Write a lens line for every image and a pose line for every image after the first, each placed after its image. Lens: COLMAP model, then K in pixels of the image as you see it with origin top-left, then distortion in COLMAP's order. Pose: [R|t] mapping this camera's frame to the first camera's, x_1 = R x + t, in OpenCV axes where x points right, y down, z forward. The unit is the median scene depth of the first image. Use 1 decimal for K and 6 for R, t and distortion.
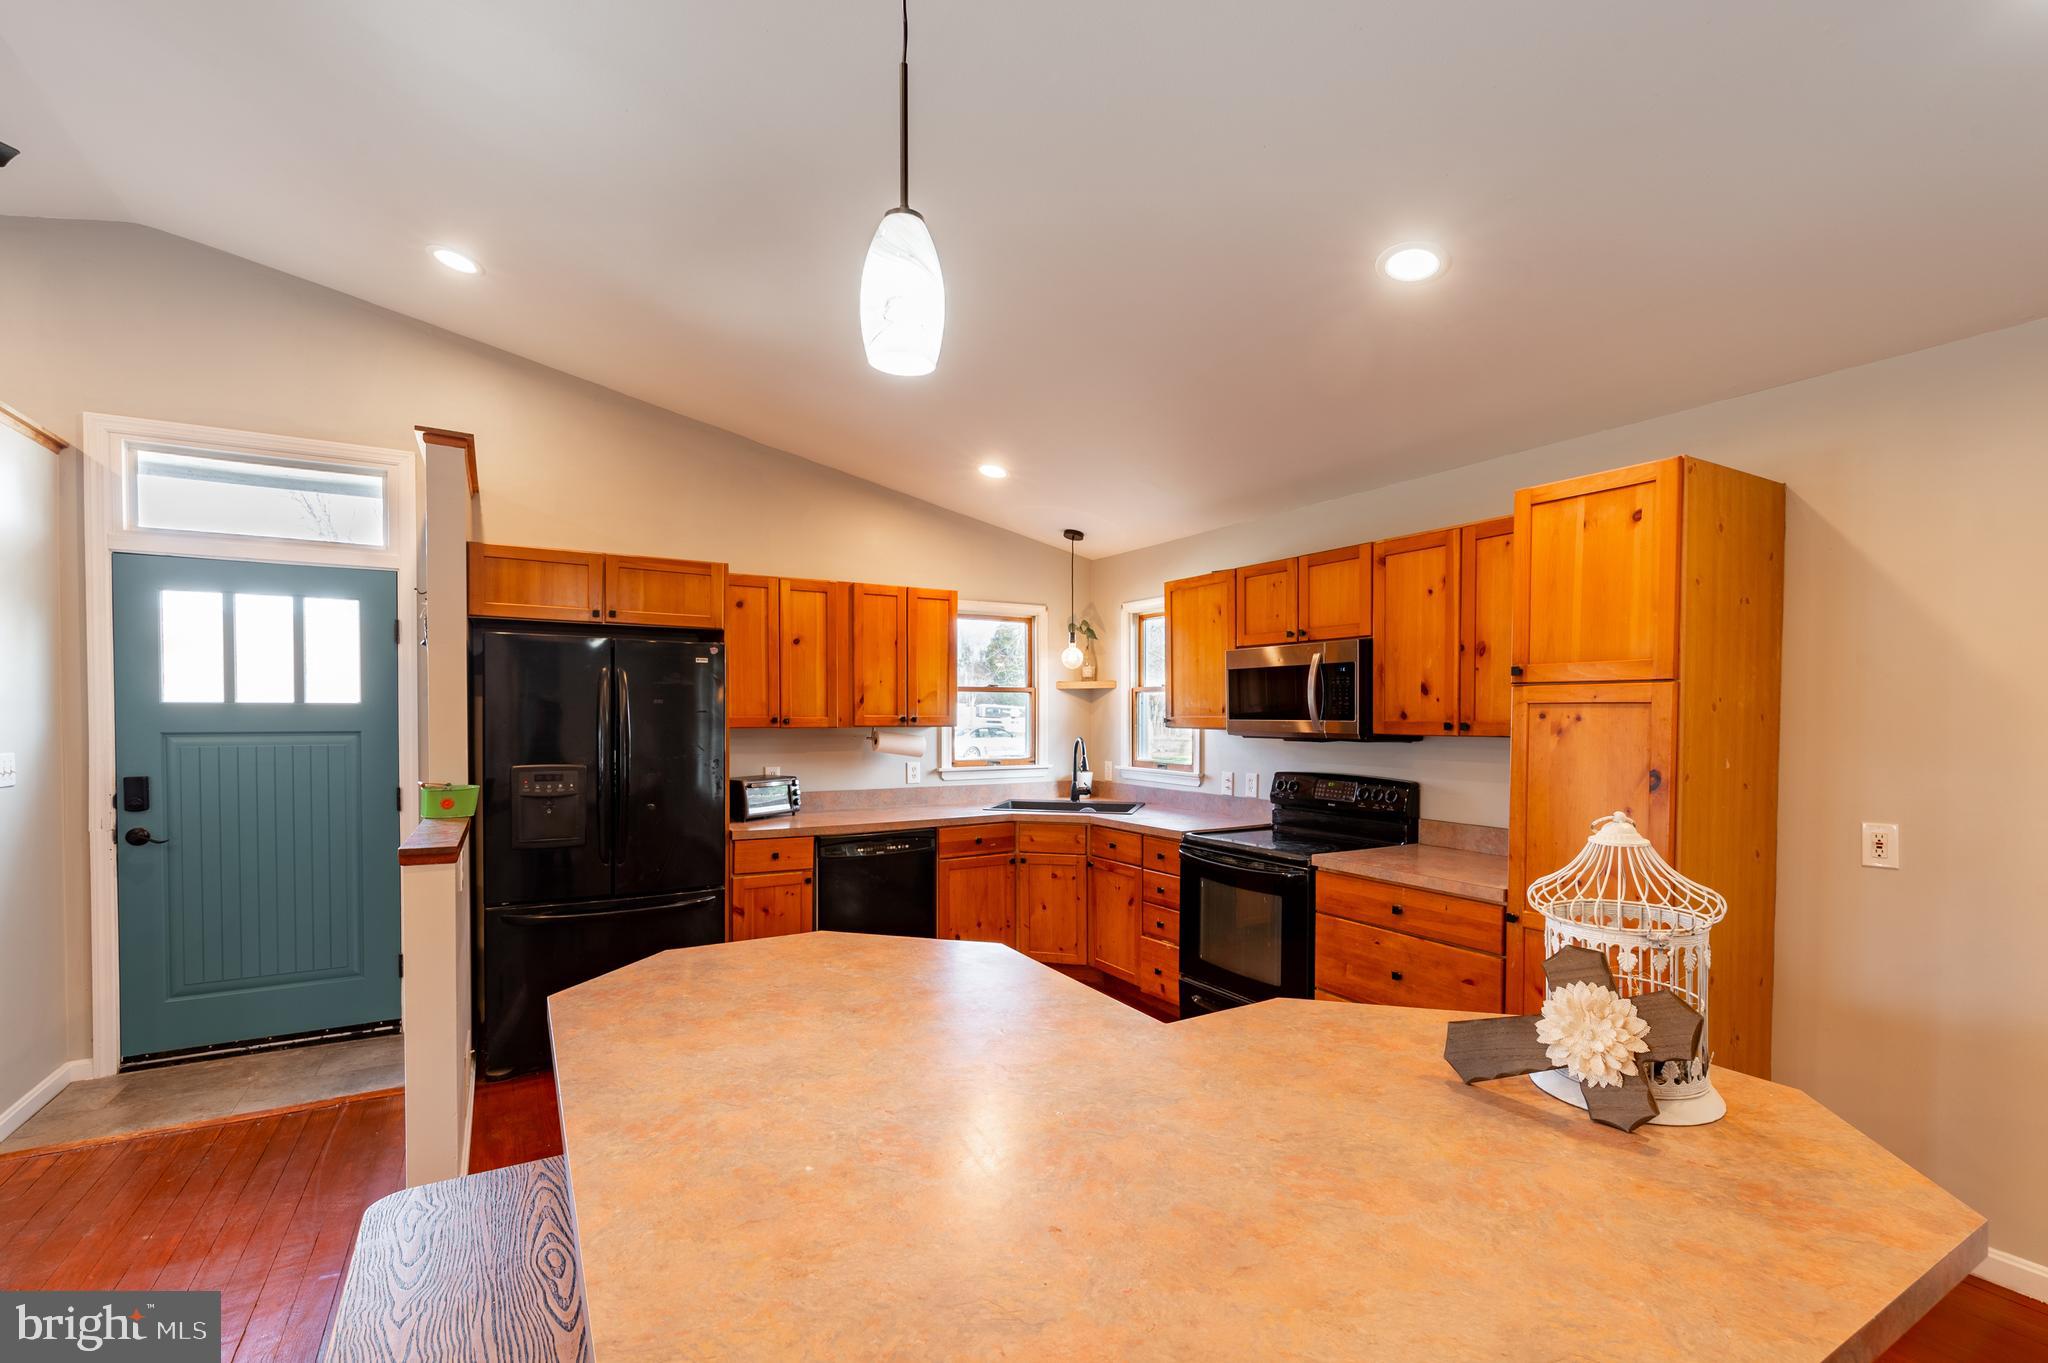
lens RADIAL K [[899.7, 0, 1032.6], [0, 899.7, 731.5], [0, 0, 1]] dist [0.002018, -0.000961]
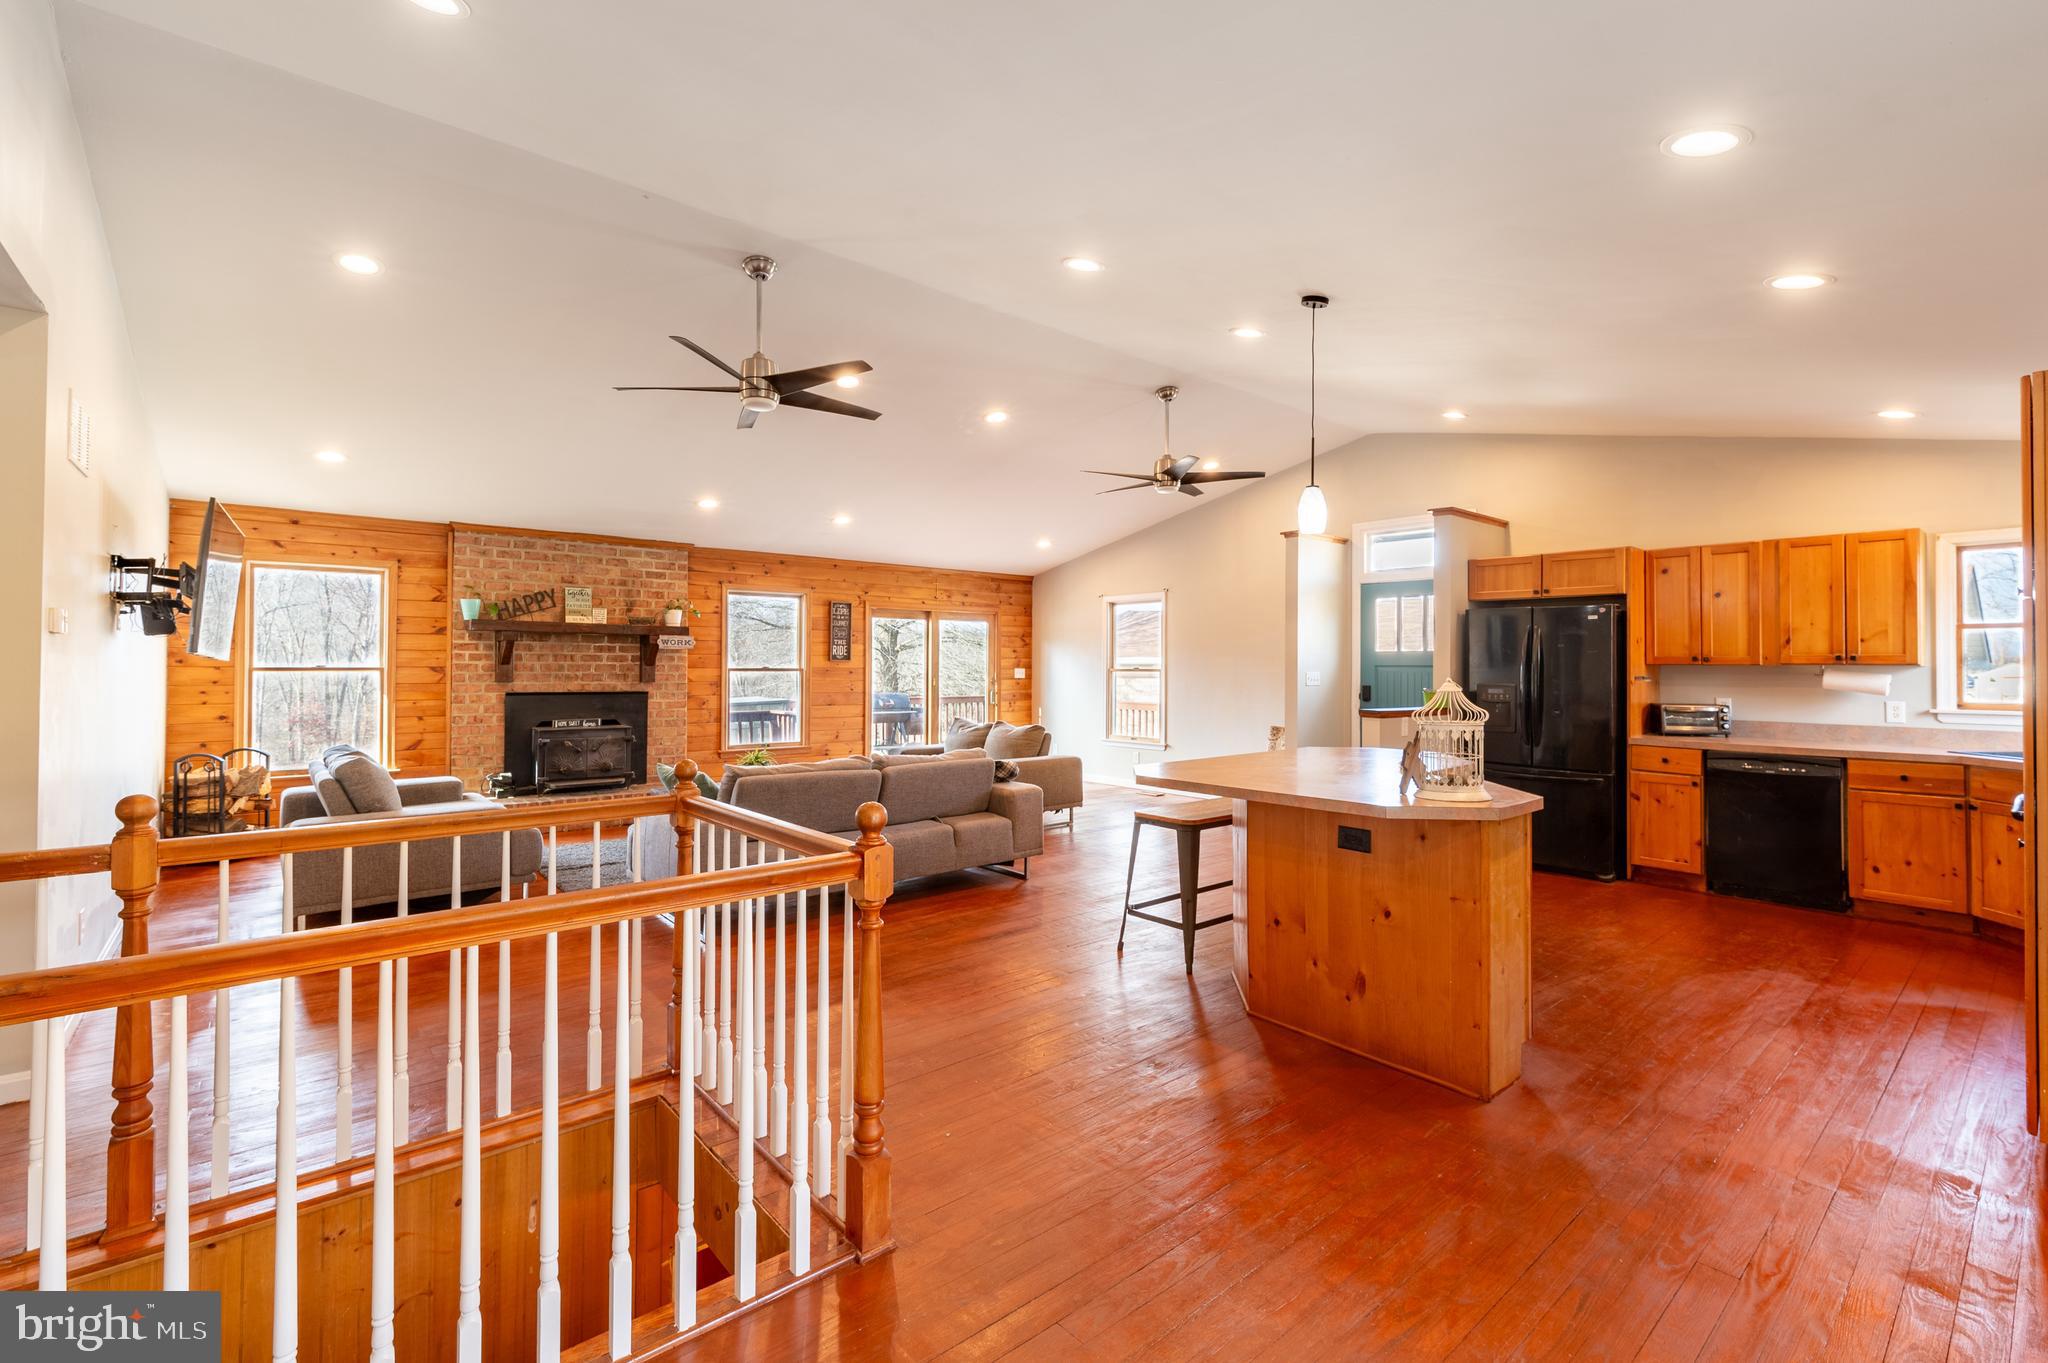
lens RADIAL K [[899.7, 0, 1031.5], [0, 899.7, 654.5], [0, 0, 1]] dist [0.002018, -0.000961]
pose [[0.171910, -0.013636, -0.985018, 0.900056], [-0.024160, 0.999545, -0.018054, 0.030127], [0.984816, 0.026901, 0.171502, -0.156443]]
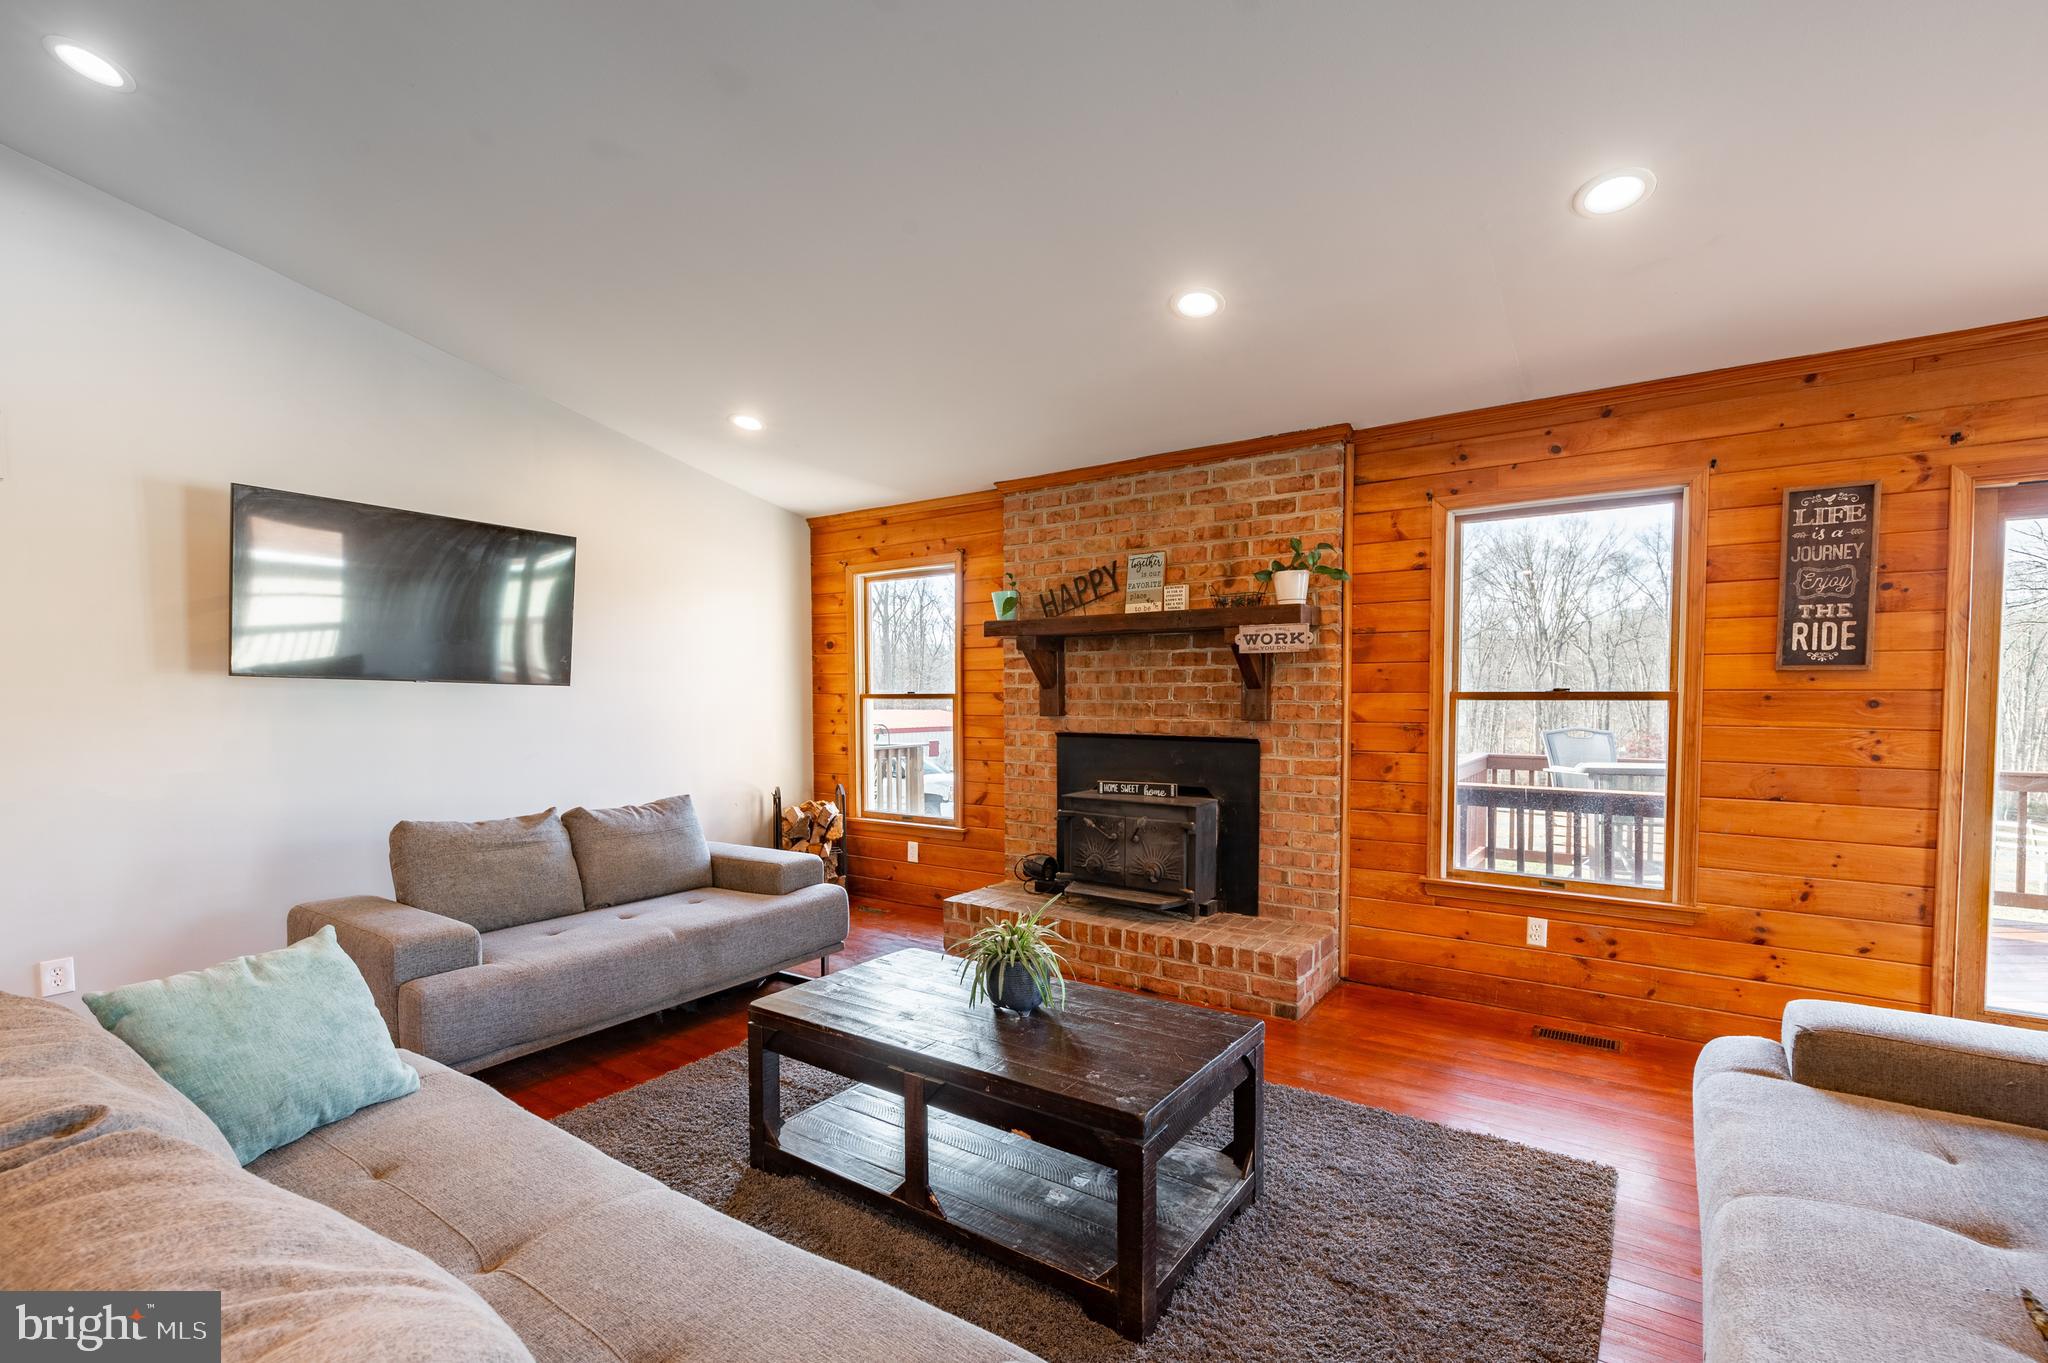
lens RADIAL K [[899.7, 0, 1030.2], [0, 899.7, 731.5], [0, 0, 1]] dist [0.002018, -0.000961]
pose [[-0.906578, 0.017249, -0.421685, -0.562684], [-0.008134, 0.998265, 0.058321, 0.031096], [0.421959, 0.056303, -0.904865, 0.168561]]
